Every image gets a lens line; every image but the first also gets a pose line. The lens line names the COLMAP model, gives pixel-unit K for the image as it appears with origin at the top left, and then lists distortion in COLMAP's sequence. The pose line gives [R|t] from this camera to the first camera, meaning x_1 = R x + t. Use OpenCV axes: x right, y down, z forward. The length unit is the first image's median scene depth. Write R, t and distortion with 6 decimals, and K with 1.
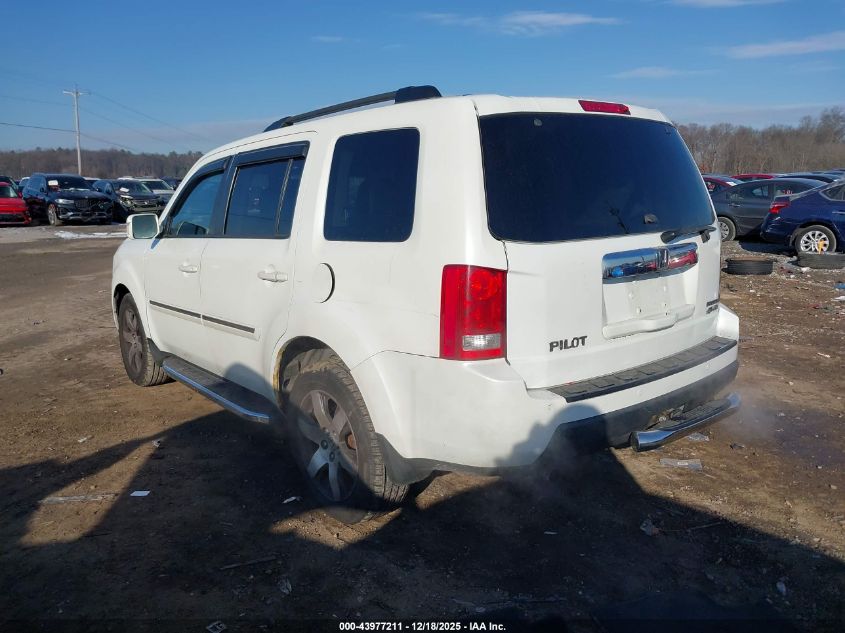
lens RADIAL K [[670.5, 0, 422.5], [0, 670.5, 316.5], [0, 0, 1]] dist [0.001288, 0.000891]
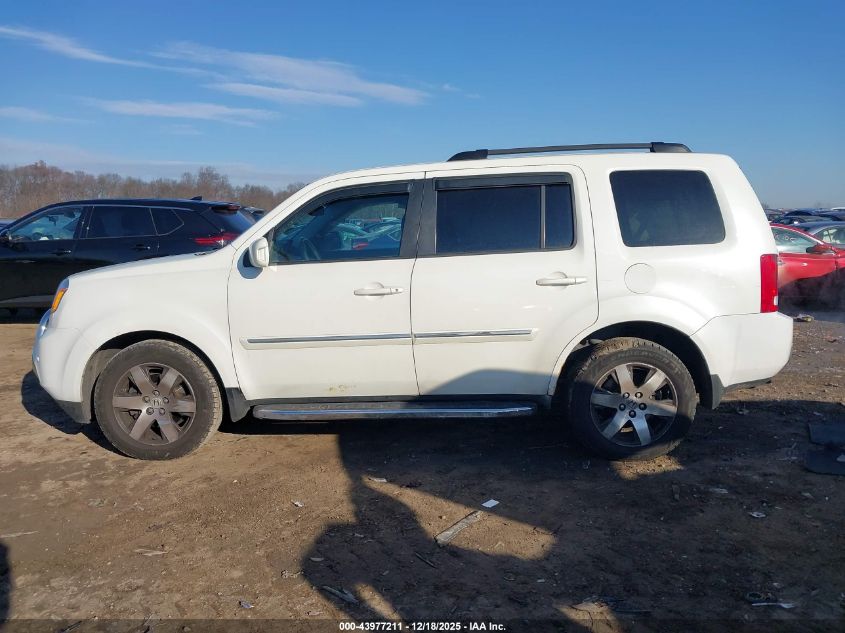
lens RADIAL K [[670.5, 0, 422.5], [0, 670.5, 316.5], [0, 0, 1]] dist [0.001288, 0.000891]
pose [[0.654540, -0.086607, 0.751051, -1.183487], [0.140130, 0.990101, -0.007949, -0.021712], [-0.742928, 0.110447, 0.660197, 0.366013]]
